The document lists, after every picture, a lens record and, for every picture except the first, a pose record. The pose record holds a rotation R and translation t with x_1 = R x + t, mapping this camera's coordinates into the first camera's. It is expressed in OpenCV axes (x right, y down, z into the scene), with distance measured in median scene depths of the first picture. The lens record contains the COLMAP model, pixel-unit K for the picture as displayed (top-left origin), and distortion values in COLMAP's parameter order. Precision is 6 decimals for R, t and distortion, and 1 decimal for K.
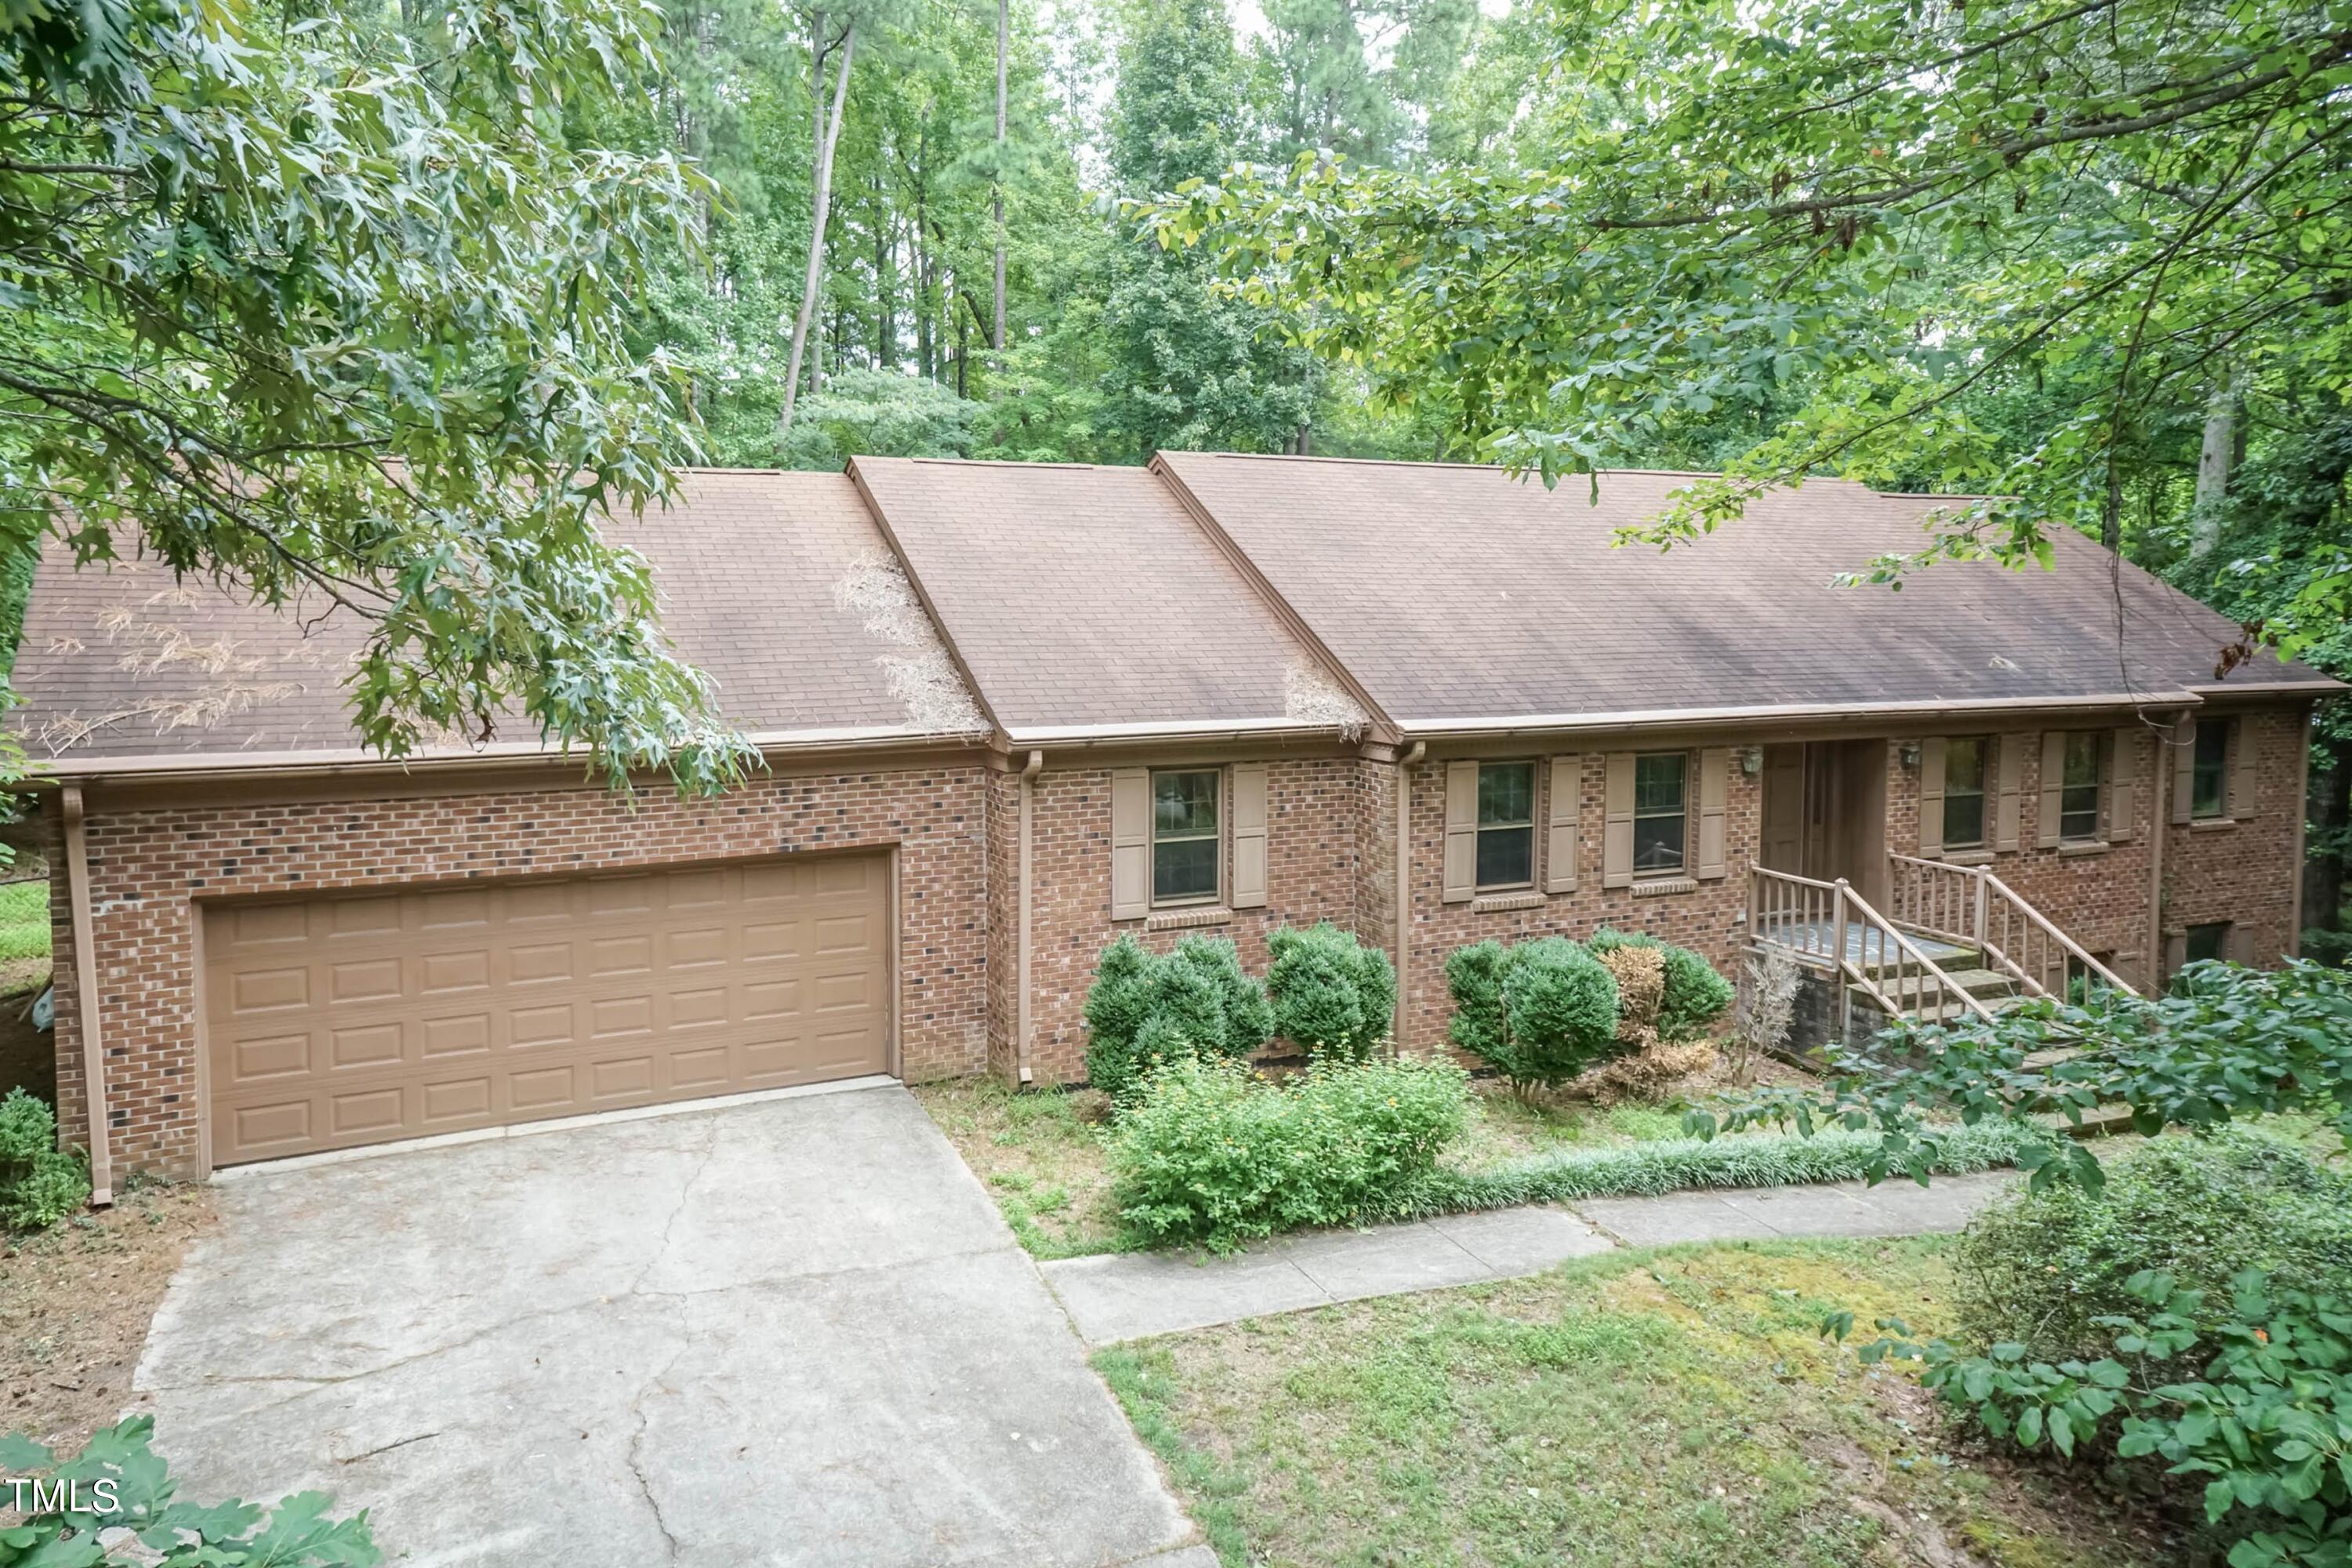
lens RADIAL K [[1689.7, 0, 1176.3], [0, 1689.7, 780.9], [0, 0, 1]] dist [0.048307, 0.007964]
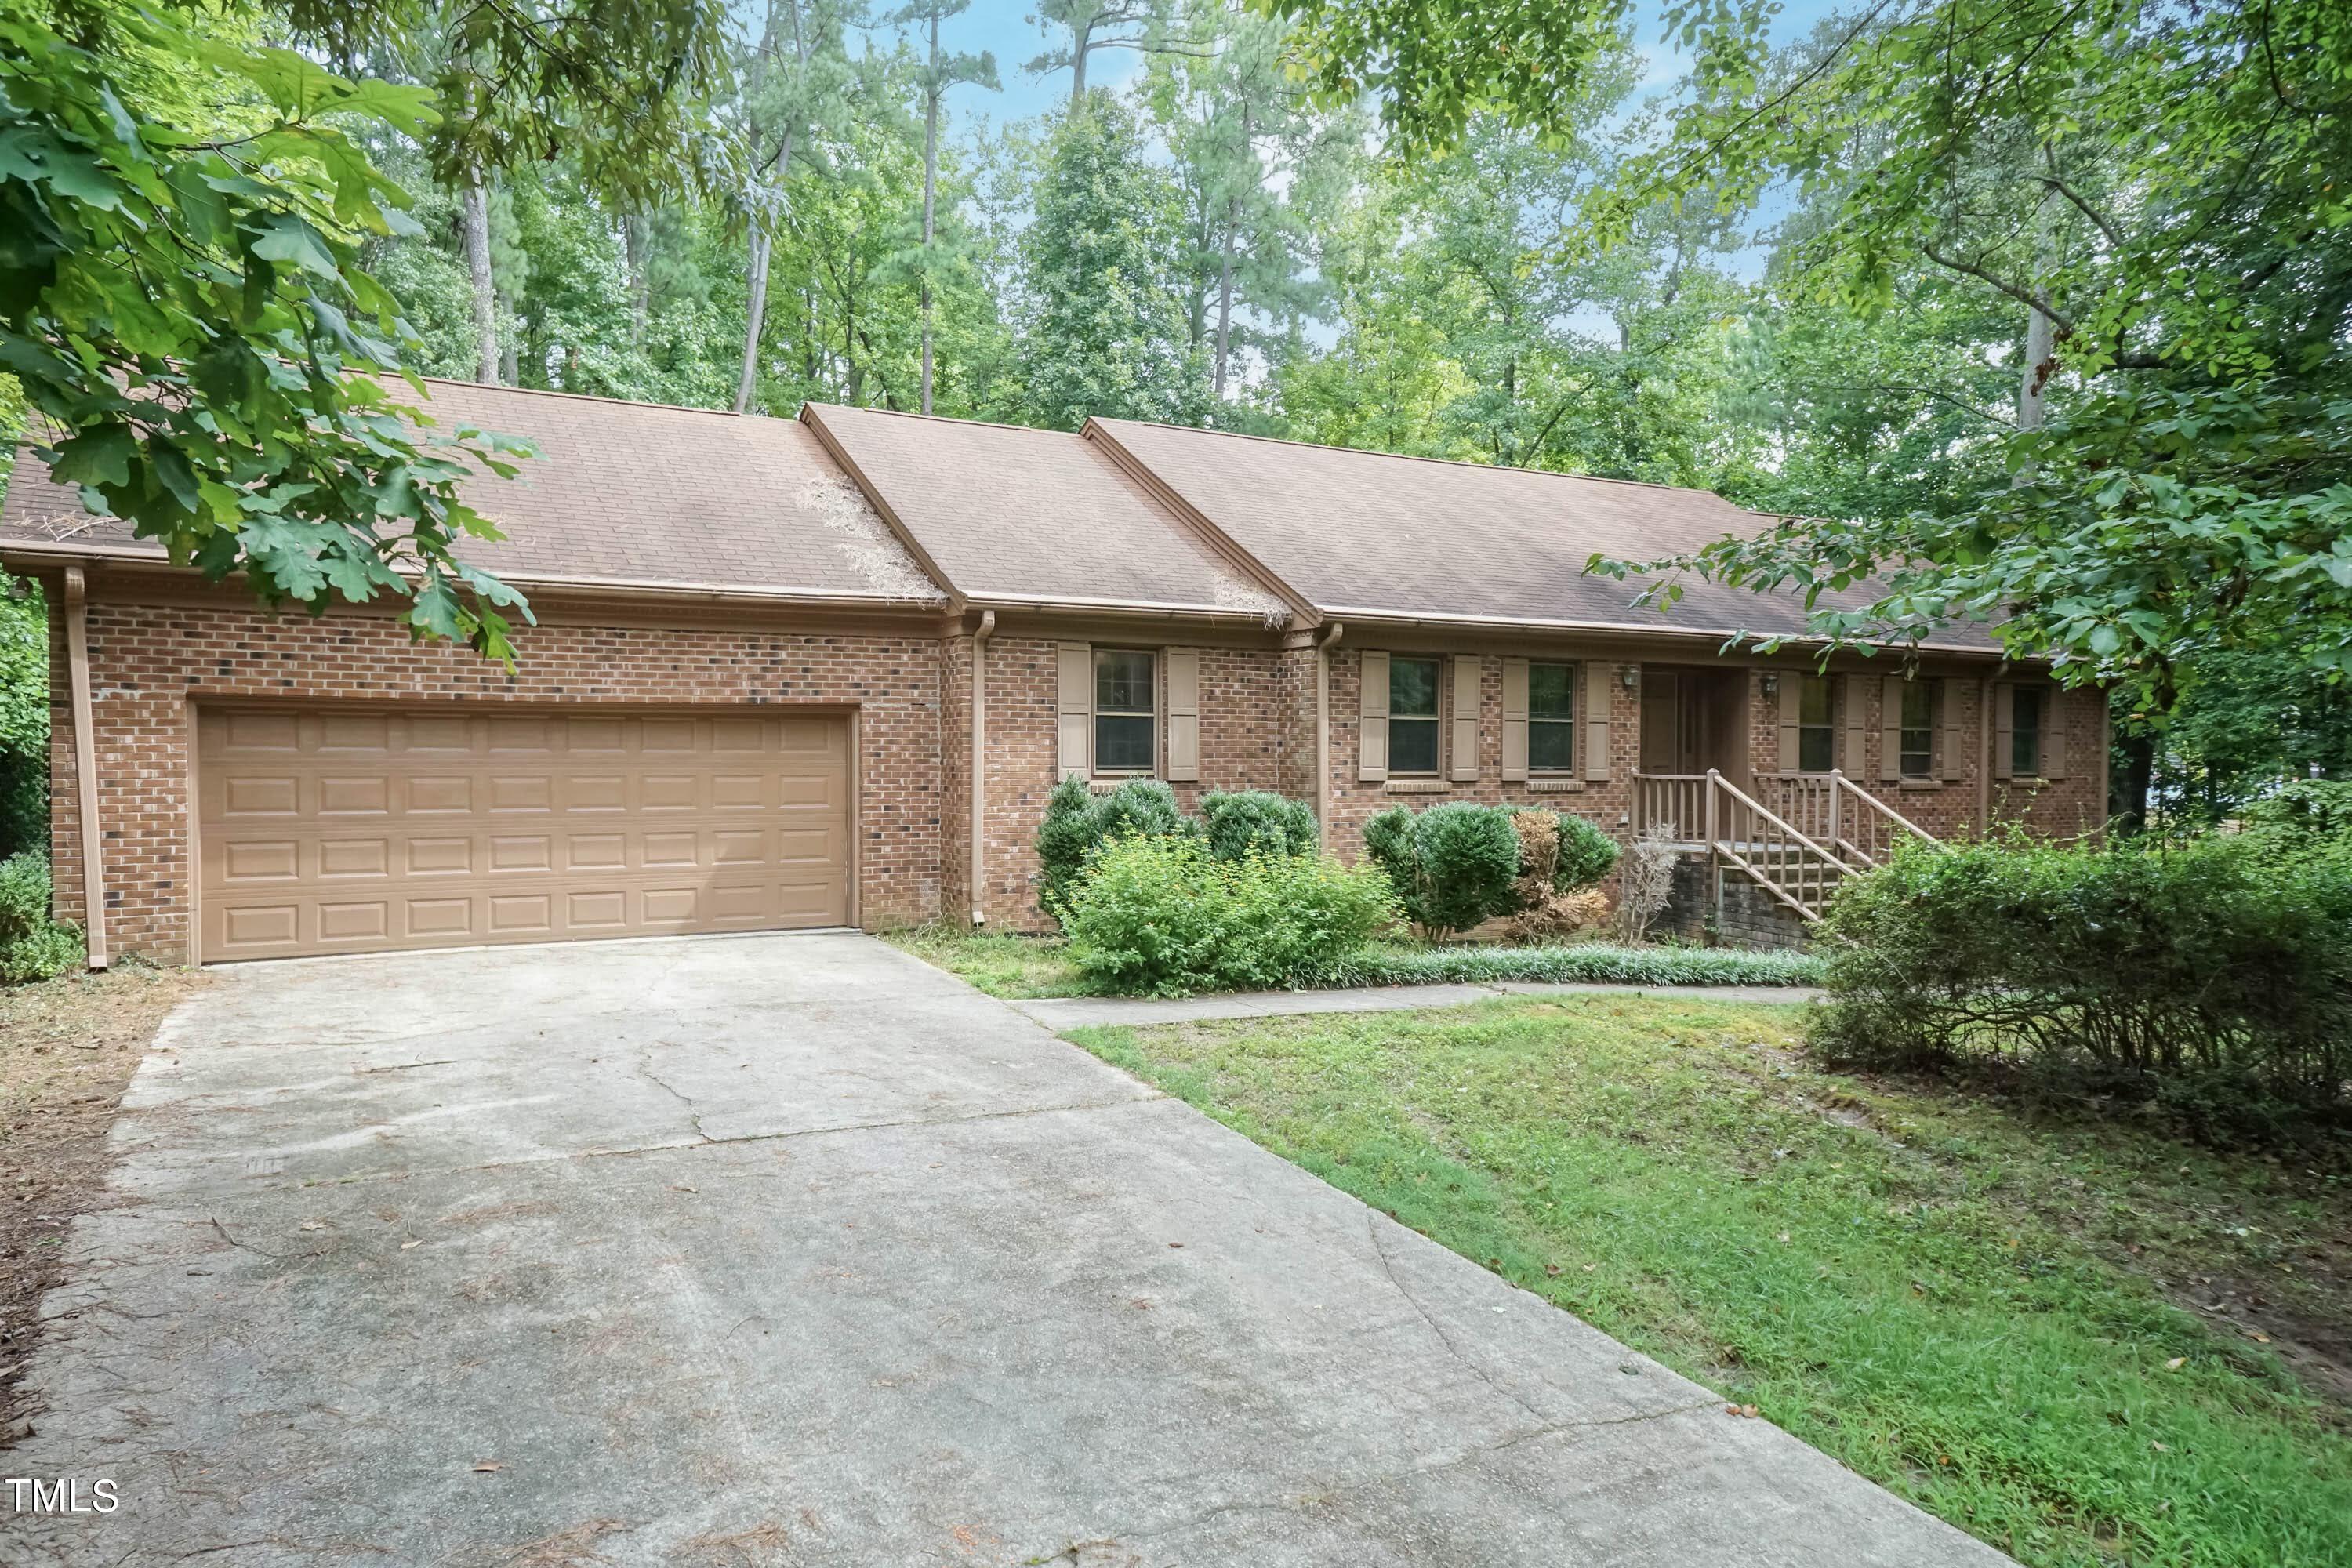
lens RADIAL K [[1604.5, 0, 1186.5], [0, 1604.5, 844.7], [0, 0, 1]] dist [0.045510, 0.013784]
pose [[0.997917, -0.004419, 0.064365, -0.021763], [0.007805, 0.998593, -0.052443, 0.175077], [-0.064043, 0.052836, 0.996548, -0.026641]]
